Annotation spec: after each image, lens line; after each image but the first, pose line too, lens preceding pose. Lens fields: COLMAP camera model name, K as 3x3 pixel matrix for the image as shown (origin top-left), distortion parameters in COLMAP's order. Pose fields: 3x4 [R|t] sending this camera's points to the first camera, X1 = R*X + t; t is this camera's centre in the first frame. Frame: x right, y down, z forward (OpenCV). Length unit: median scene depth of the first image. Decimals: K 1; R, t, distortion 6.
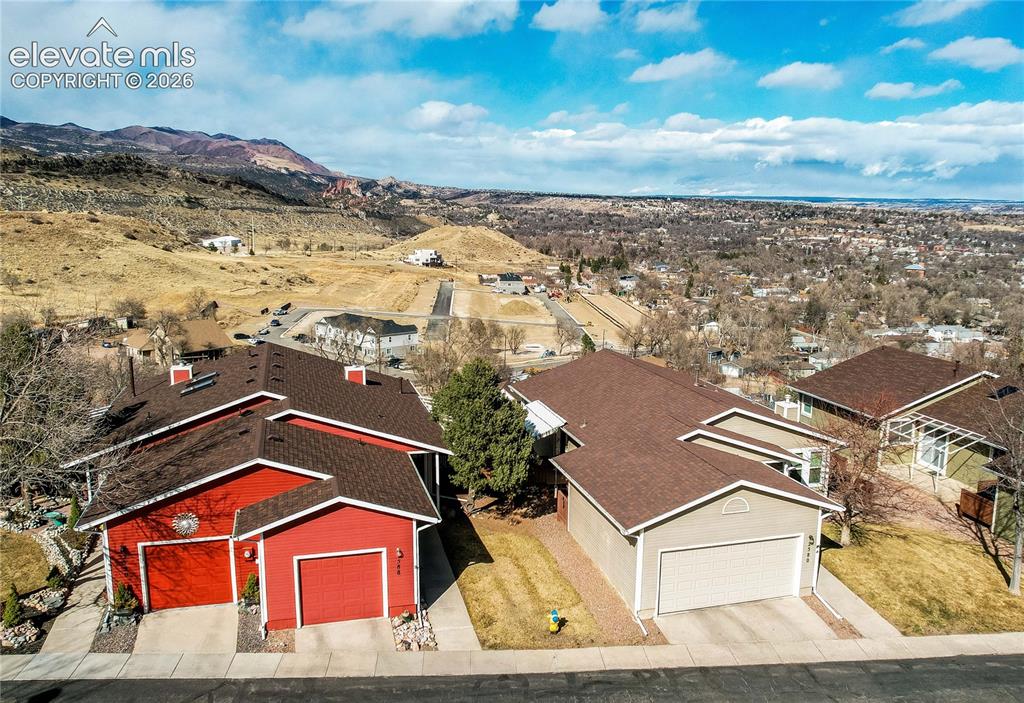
lens RADIAL K [[875.0, 0, 550.4], [0, 875.0, 356.2], [0, 0, 1]] dist [-0.008747, 0.026880]
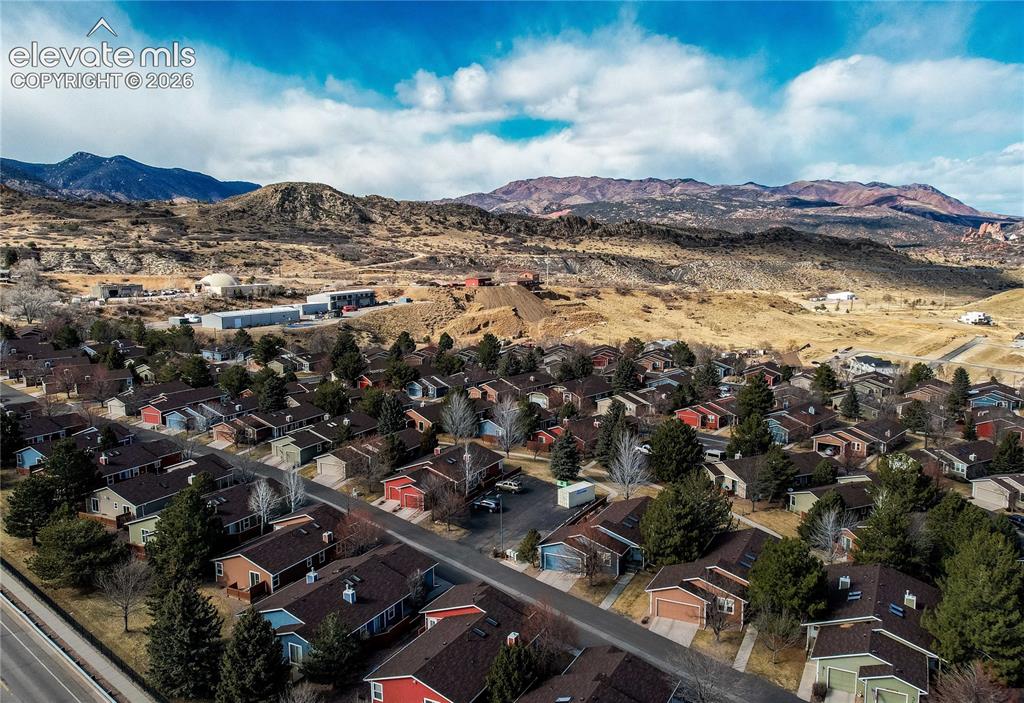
lens RADIAL K [[785.7, 0, 515.1], [0, 785.7, 350.5], [0, 0, 1]] dist [-0.040626, 0.029973]
pose [[0.712131, 0.069406, -0.698607, 0.225542], [-0.096375, 0.995345, 0.000645, 0.008228], [0.695400, 0.066869, 0.715505, -0.425576]]
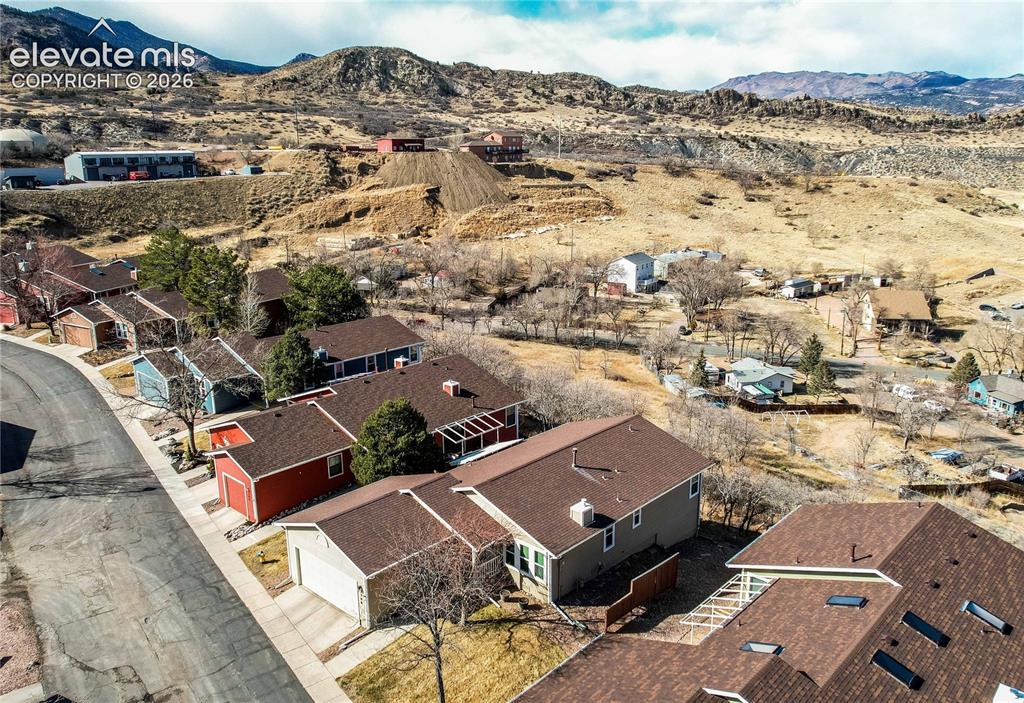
lens RADIAL K [[785.7, 0, 508.4], [0, 785.7, 352.1], [0, 0, 1]] dist [-0.040626, 0.029973]
pose [[0.500453, 0.197824, -0.842859, 0.076071], [-0.130712, 0.979650, 0.152318, -0.020274], [0.855839, 0.033943, 0.516127, 0.031609]]
